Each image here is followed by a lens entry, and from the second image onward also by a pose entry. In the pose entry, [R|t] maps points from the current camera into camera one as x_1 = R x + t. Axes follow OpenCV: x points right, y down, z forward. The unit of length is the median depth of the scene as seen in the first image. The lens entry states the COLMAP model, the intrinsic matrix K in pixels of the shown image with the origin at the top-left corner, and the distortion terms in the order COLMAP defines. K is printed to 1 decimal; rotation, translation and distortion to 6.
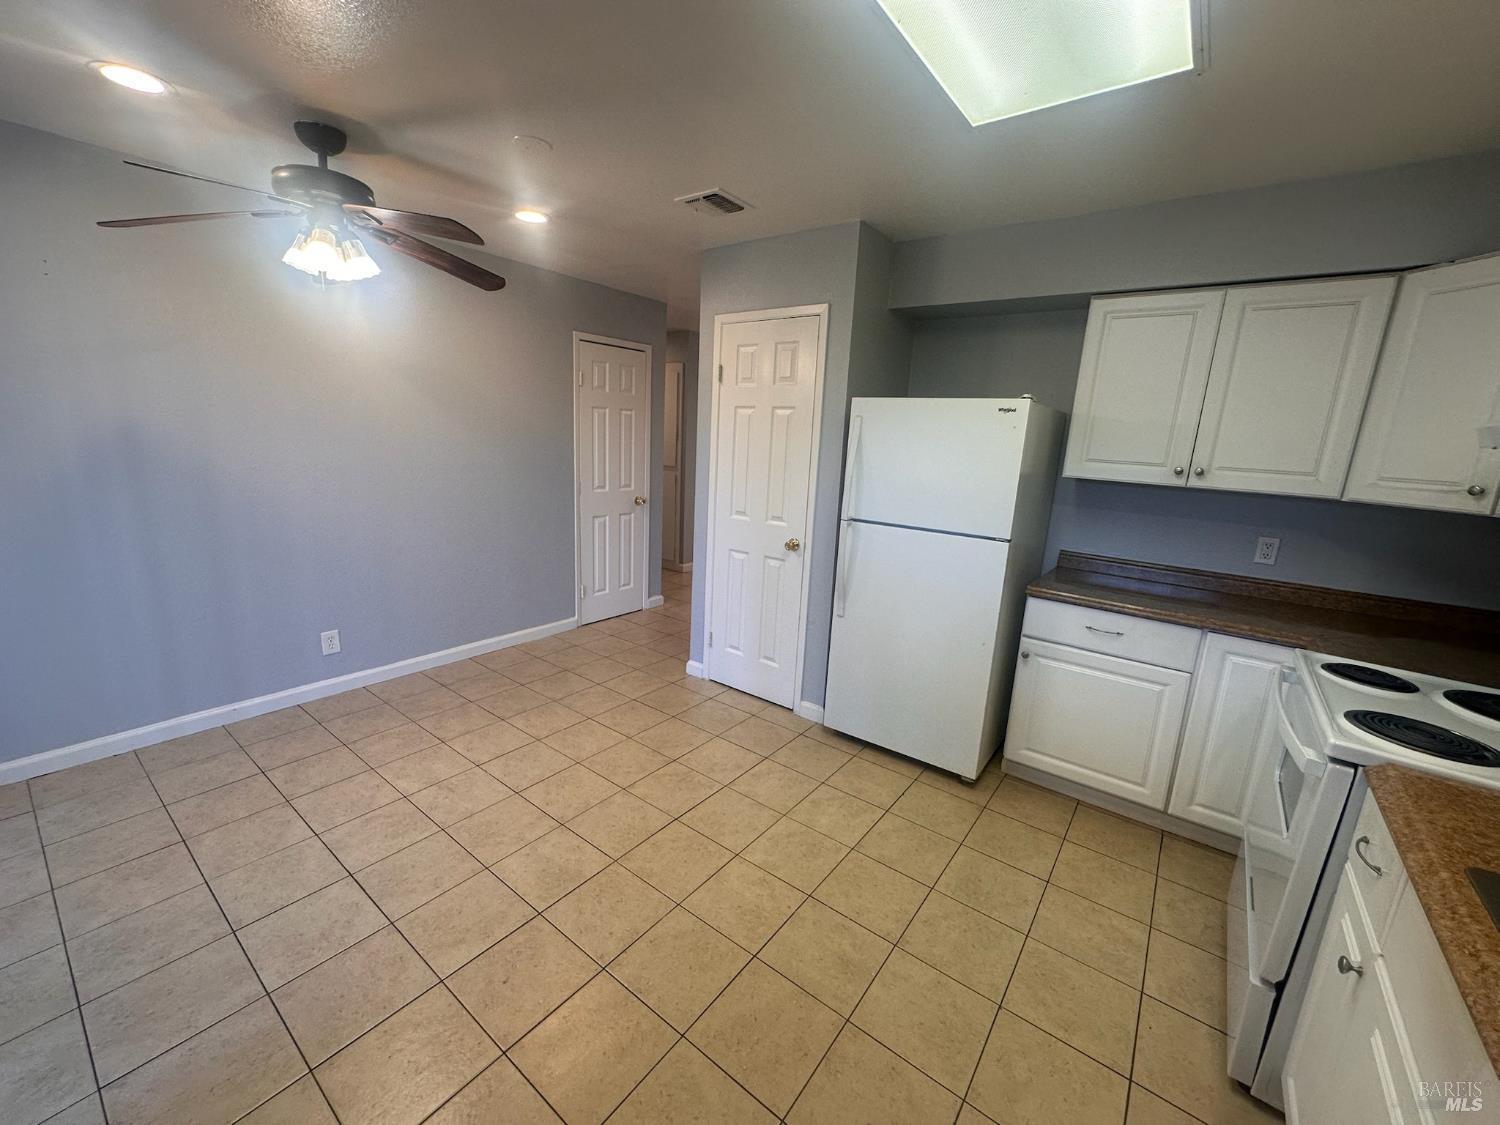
lens RADIAL K [[600.2, 0, 743.1], [0, 600.2, 559.3], [0, 0, 1]] dist [-0.001410, -0.000131]
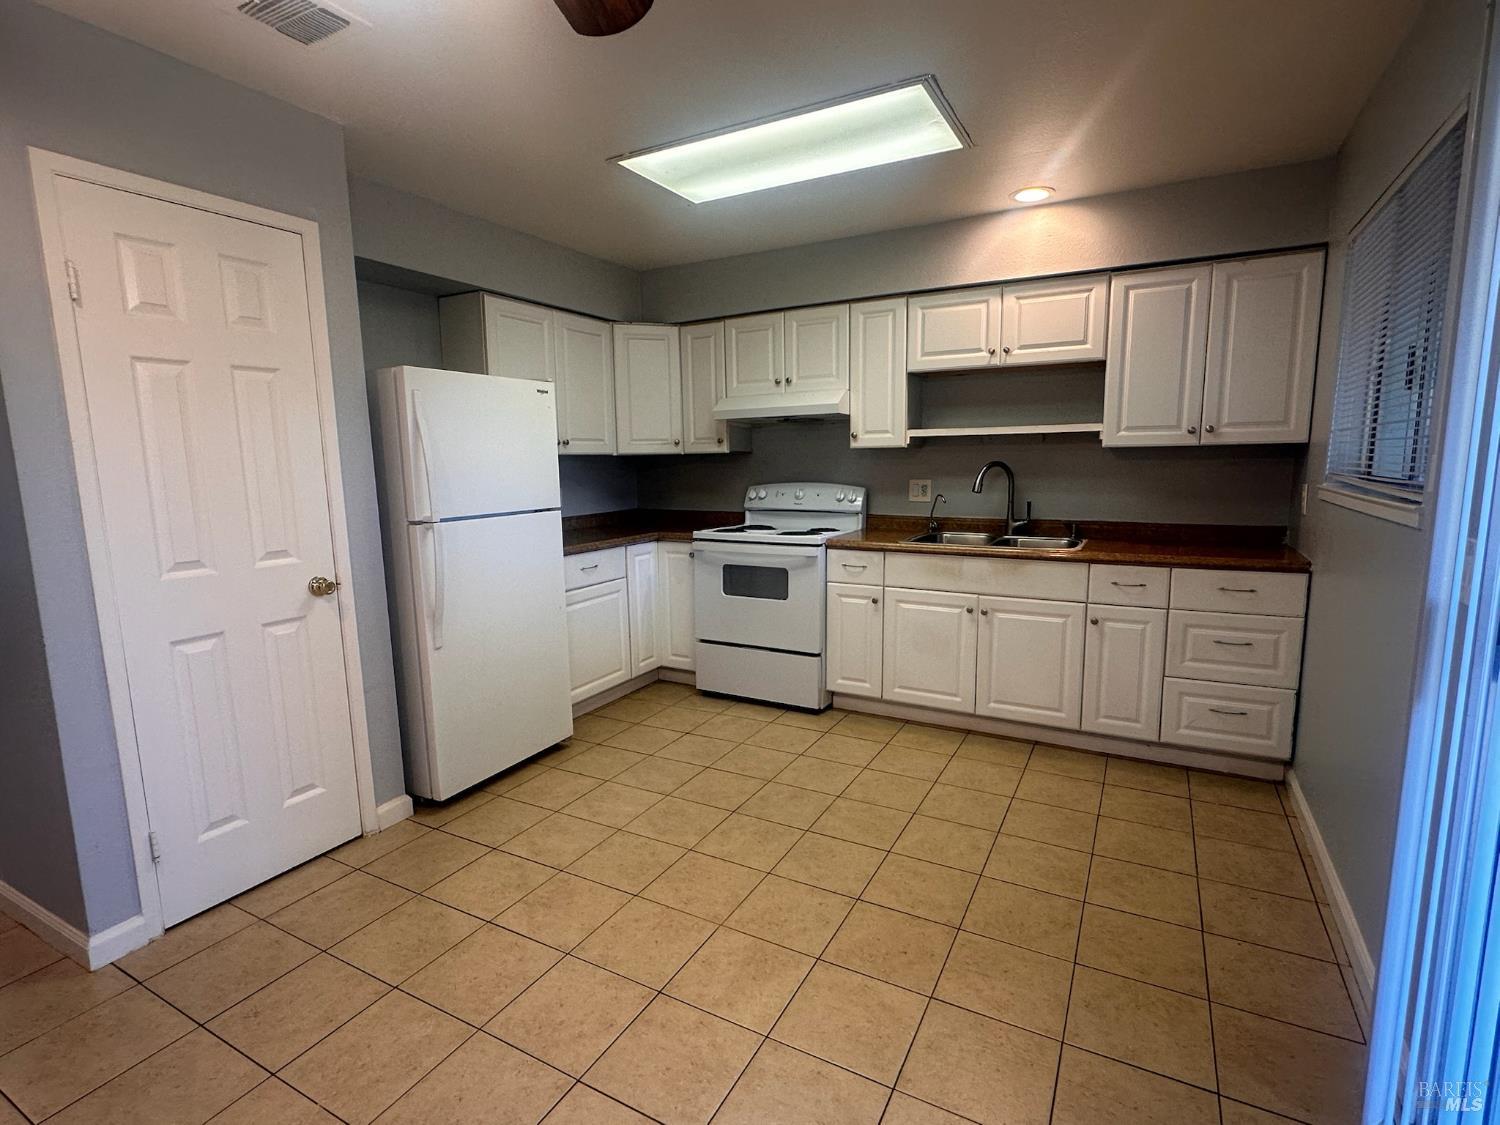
lens RADIAL K [[741.6, 0, 750.0], [0, 741.6, 562.5], [0, 0, 1]] dist [0.004318, 0.000809]
pose [[-0.157312, -0.184876, 0.970090, -0.962567], [0.213758, 0.952658, 0.216218, -0.156369], [-0.964137, 0.241378, -0.110346, 0.825969]]
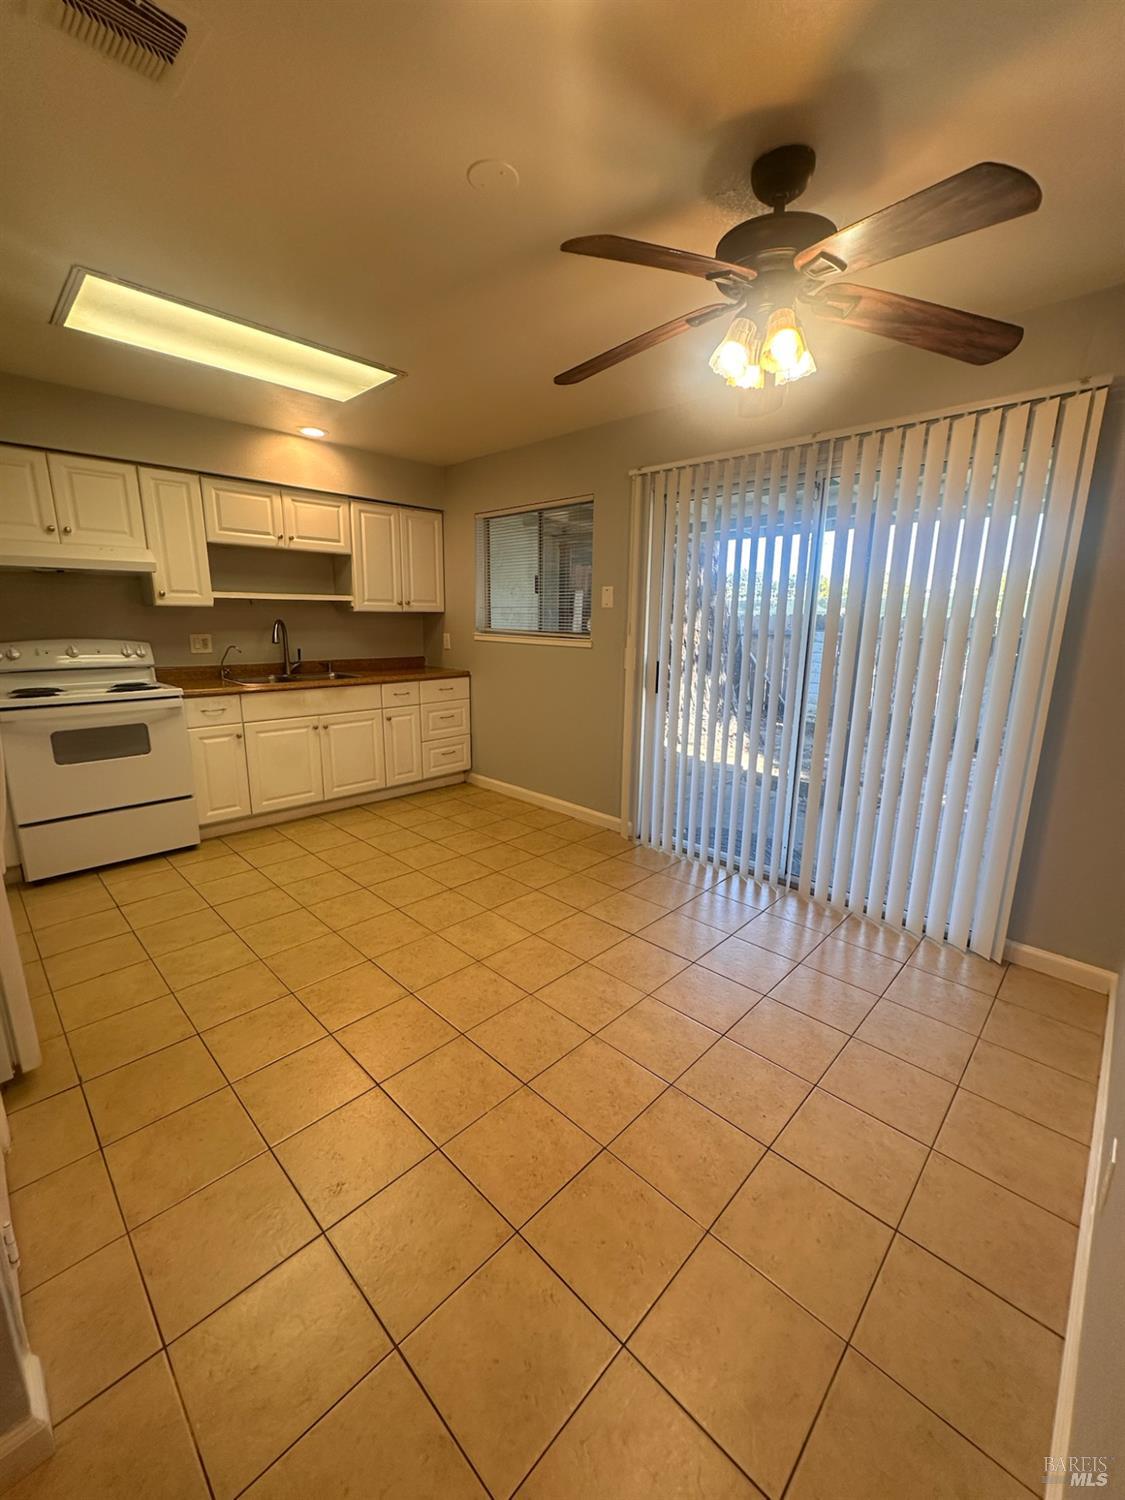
lens RADIAL K [[600.2, 0, 557.8], [0, 600.2, 745.4], [0, 0, 1]] dist [-0.001410, -0.000131]
pose [[-0.991267, -0.083474, 0.102088, -0.481944], [-0.033718, 0.908856, 0.415745, -0.315424], [-0.127487, 0.408672, -0.903733, 1.662067]]
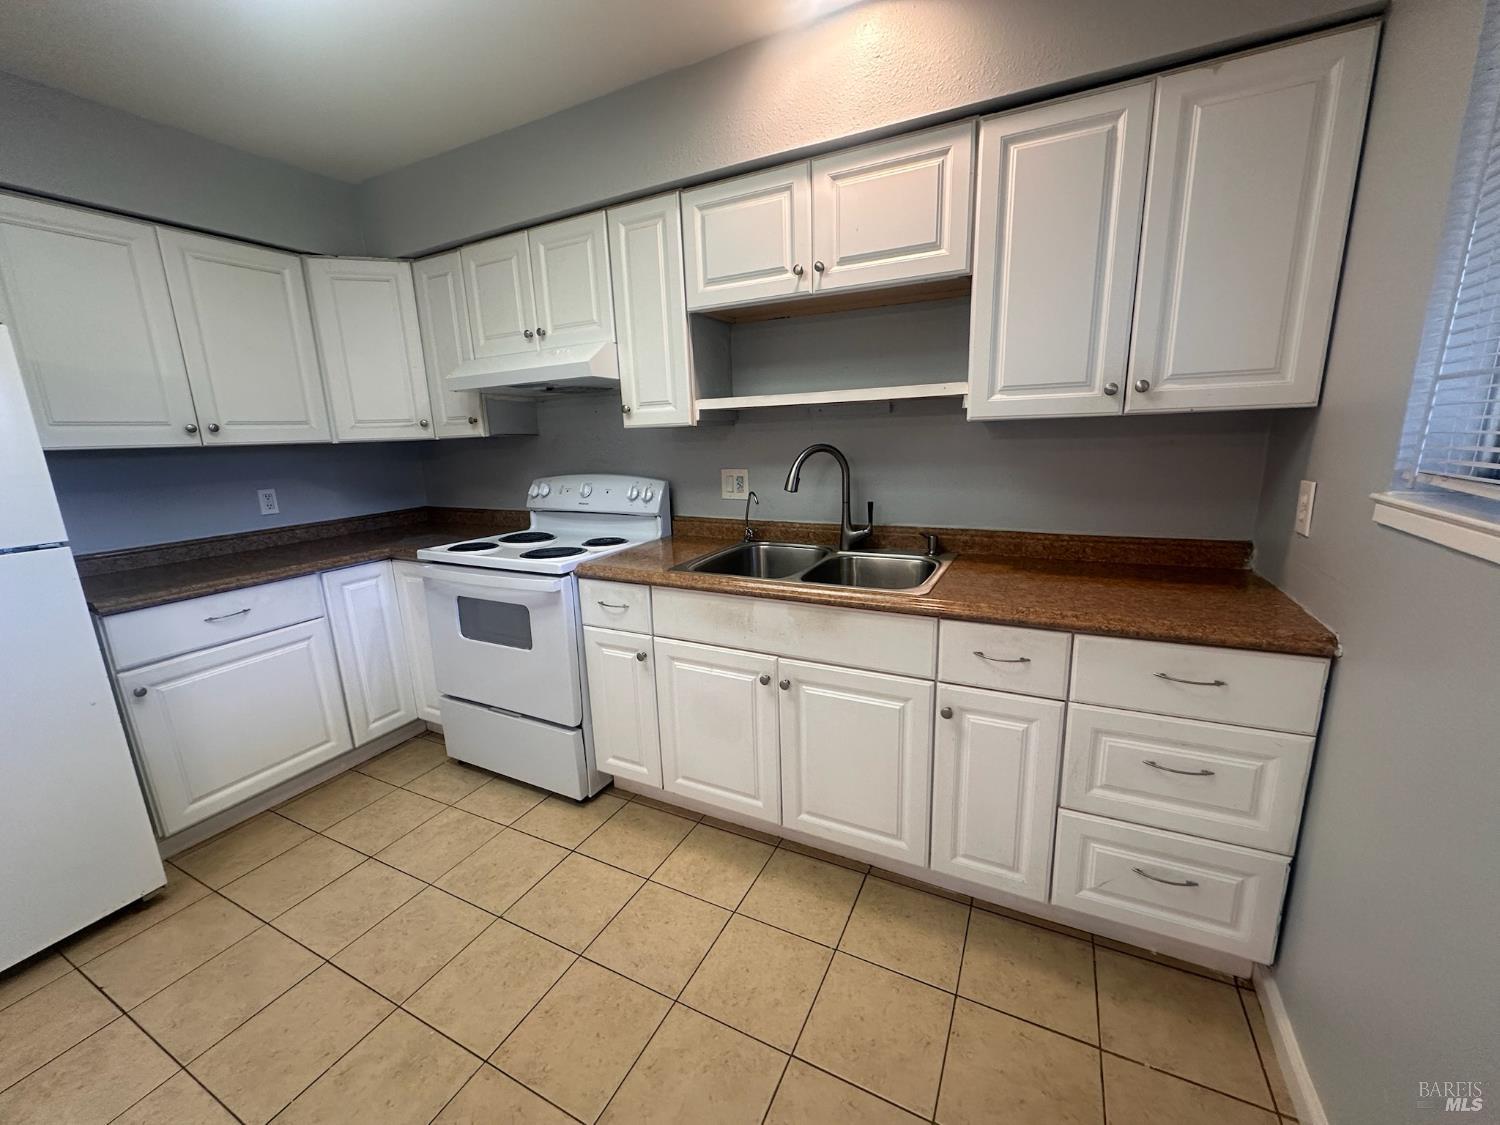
lens RADIAL K [[597.2, 0, 750.0], [0, 597.2, 562.5], [0, 0, 1]] dist [-0.000645, -0.000223]
pose [[-0.192575, -0.253409, 0.947997, -0.334802], [0.229995, 0.927513, 0.294655, -0.031110], [-0.953948, 0.274778, -0.120333, 0.357321]]
